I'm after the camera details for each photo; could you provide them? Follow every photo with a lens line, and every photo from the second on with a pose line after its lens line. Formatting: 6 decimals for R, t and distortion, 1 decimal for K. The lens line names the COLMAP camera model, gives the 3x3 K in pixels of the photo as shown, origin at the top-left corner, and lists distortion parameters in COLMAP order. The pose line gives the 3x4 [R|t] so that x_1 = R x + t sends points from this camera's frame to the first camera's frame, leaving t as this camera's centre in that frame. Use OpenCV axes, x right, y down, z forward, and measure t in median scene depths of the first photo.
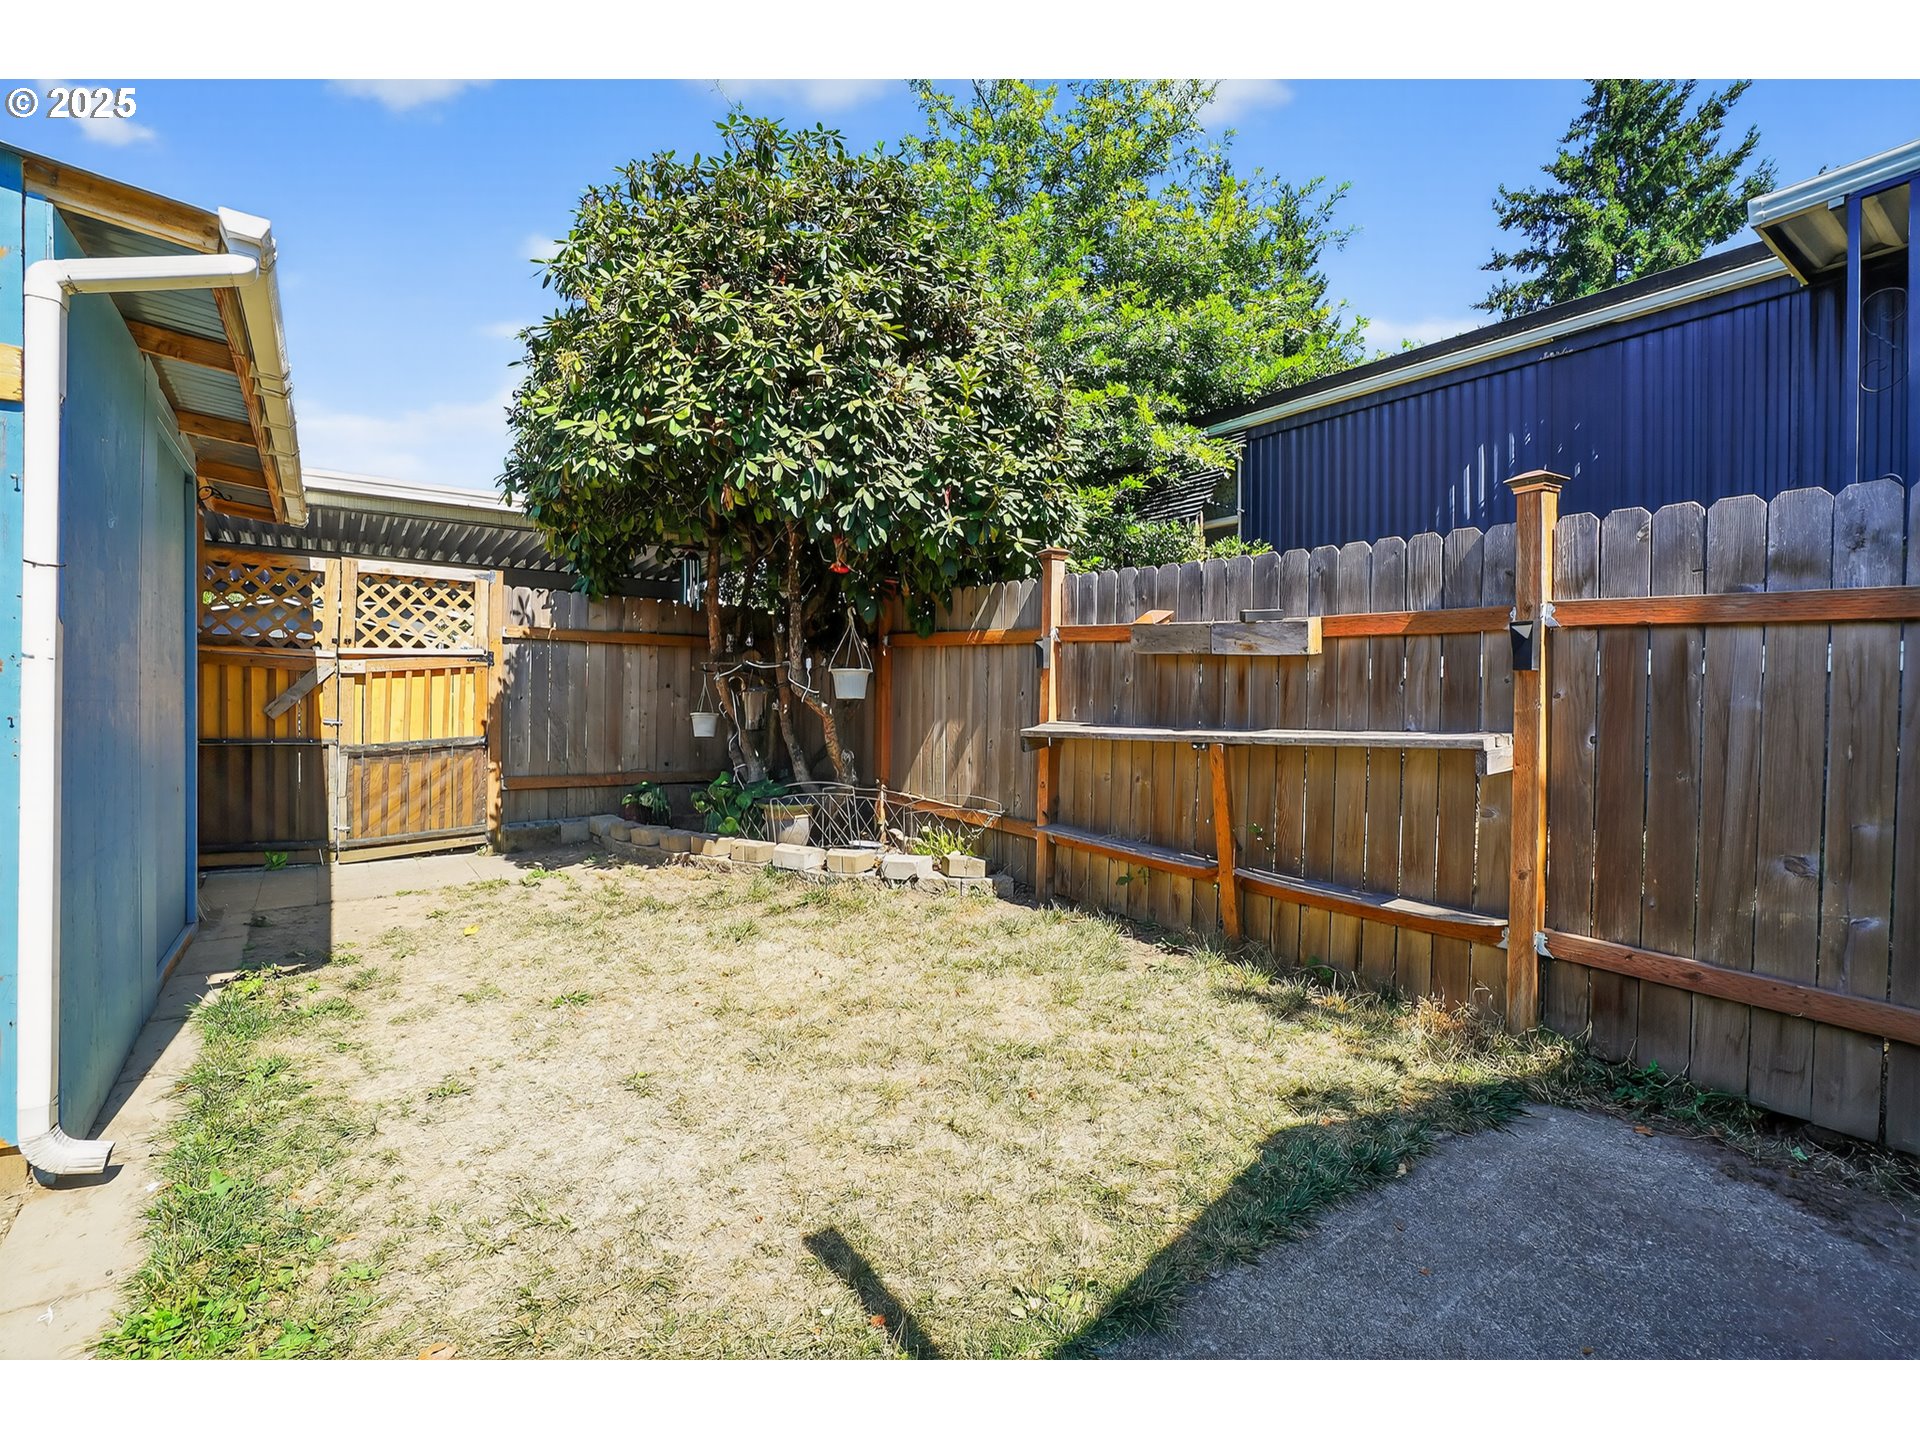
lens RADIAL K [[915.5, 0, 960.0], [0, 915.5, 720.0], [0, 0, 1]] dist [-0.010569, 0.000210]
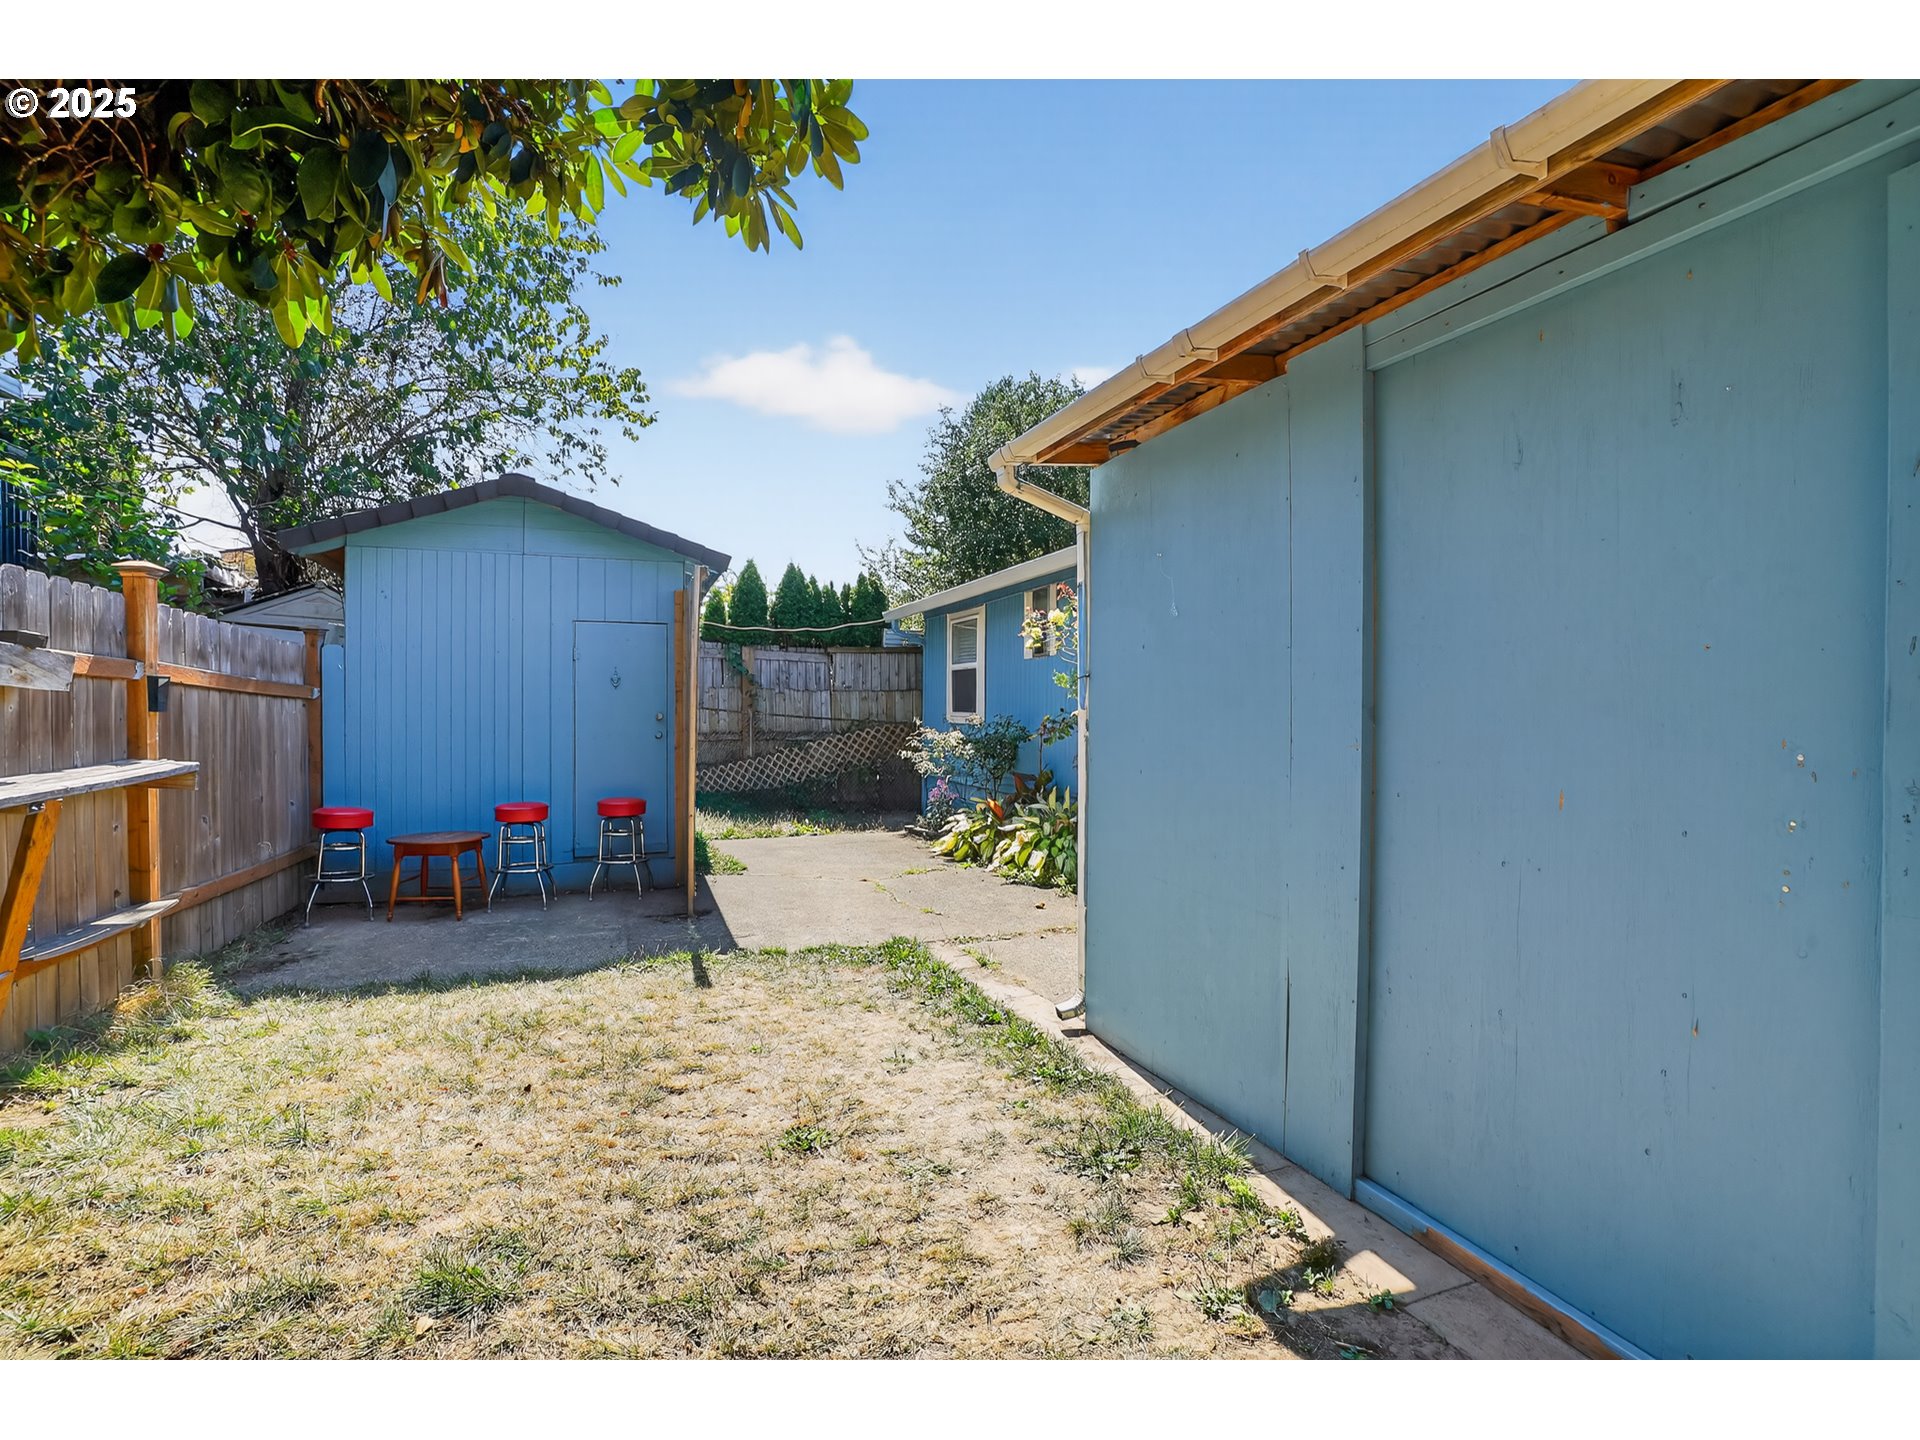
lens RADIAL K [[915.5, 0, 960.0], [0, 915.5, 720.0], [0, 0, 1]] dist [-0.010569, 0.000210]
pose [[-0.968841, -0.018101, 0.247022, -0.830656], [-0.010378, 0.999417, 0.032533, -0.094623], [-0.247467, 0.028956, -0.968463, 1.926071]]
